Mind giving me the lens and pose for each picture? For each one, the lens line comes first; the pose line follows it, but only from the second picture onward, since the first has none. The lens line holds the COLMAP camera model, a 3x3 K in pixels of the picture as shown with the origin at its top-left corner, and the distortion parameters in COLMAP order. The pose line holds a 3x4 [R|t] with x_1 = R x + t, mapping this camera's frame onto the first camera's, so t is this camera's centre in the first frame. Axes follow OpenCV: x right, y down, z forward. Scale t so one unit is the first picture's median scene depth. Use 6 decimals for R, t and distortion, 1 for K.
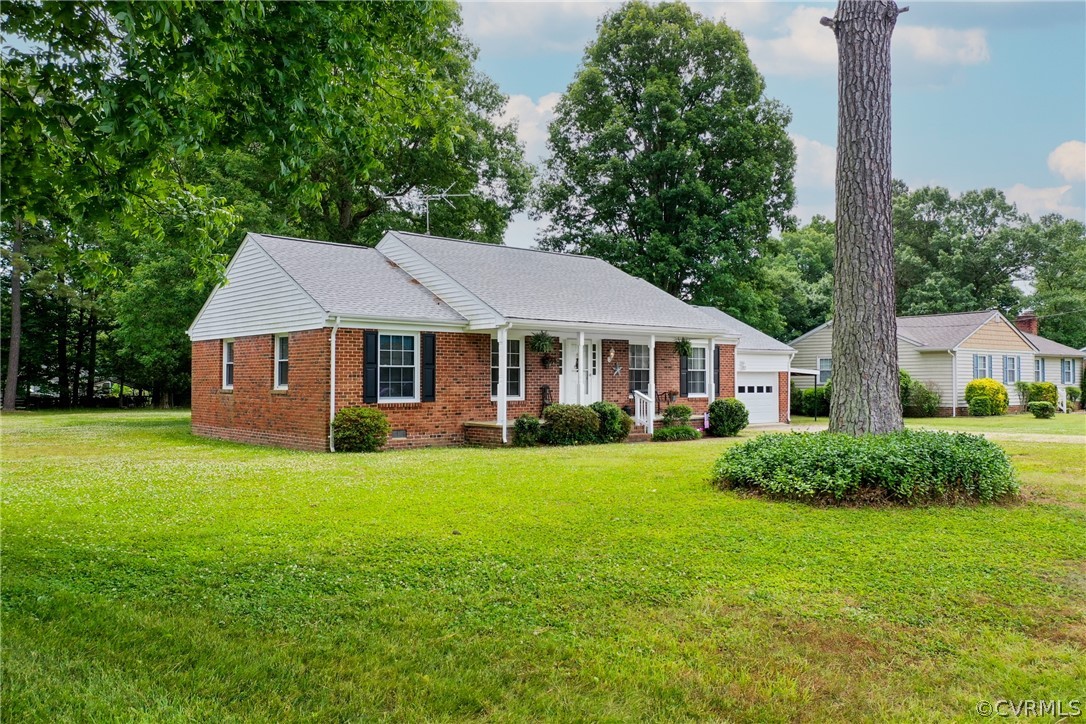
lens RADIAL K [[856.4, 0, 546.7], [0, 856.4, 382.3], [0, 0, 1]] dist [0.079678, 0.006208]
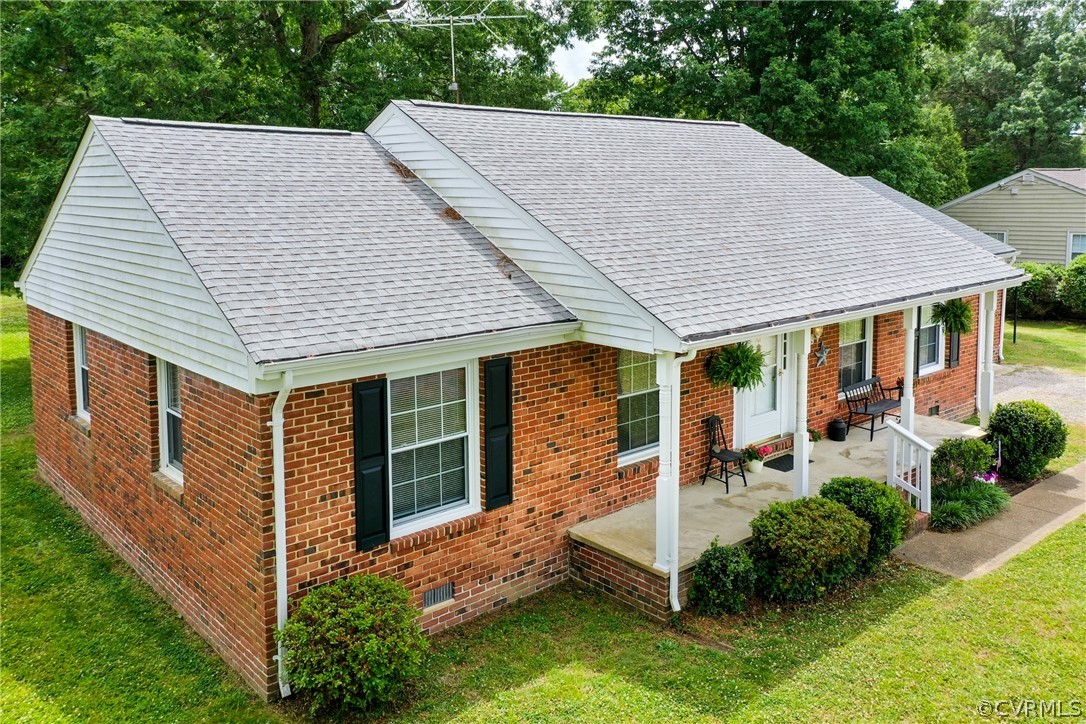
lens RADIAL K [[875.7, 0, 543.0], [0, 875.7, 293.2], [0, 0, 1]] dist [0.040350, 0.125760]
pose [[0.999886, -0.010002, 0.011347, -0.111595], [0.008549, 0.992545, 0.121577, -0.137688], [-0.012479, -0.121466, 0.992517, 0.519167]]
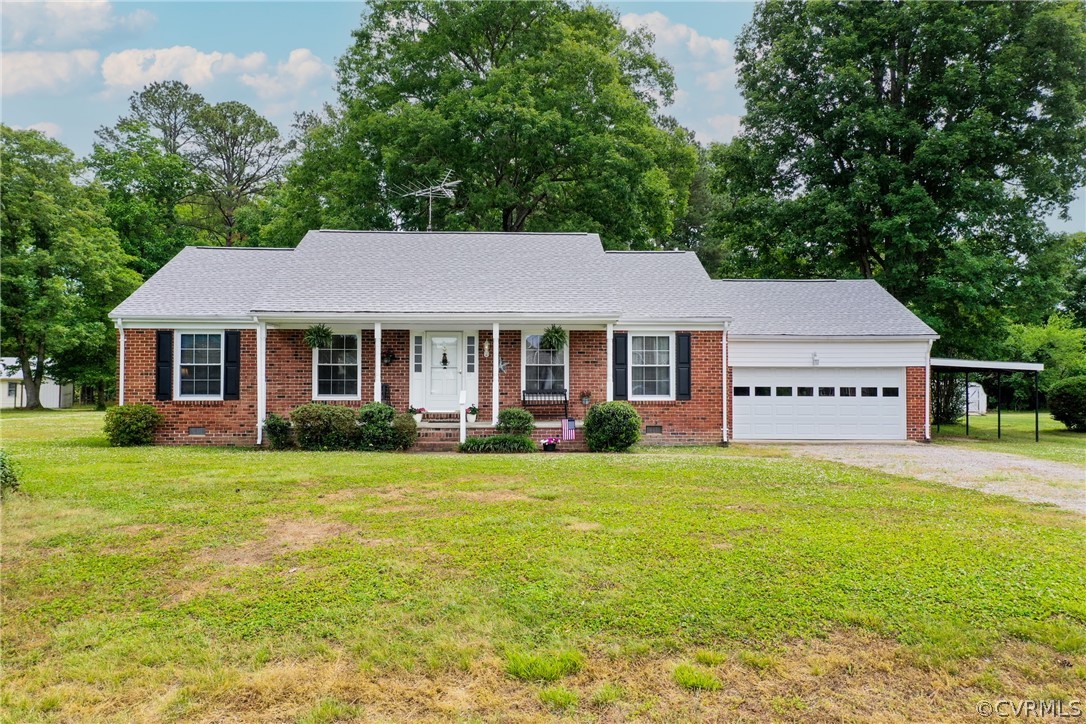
lens RADIAL K [[856.4, 0, 546.7], [0, 856.4, 382.3], [0, 0, 1]] dist [0.079678, 0.006208]
pose [[0.785996, 0.003671, -0.618220, 0.722820], [-0.002376, 0.999993, 0.002918, -0.001309], [0.618227, -0.000825, 0.785999, 0.412546]]
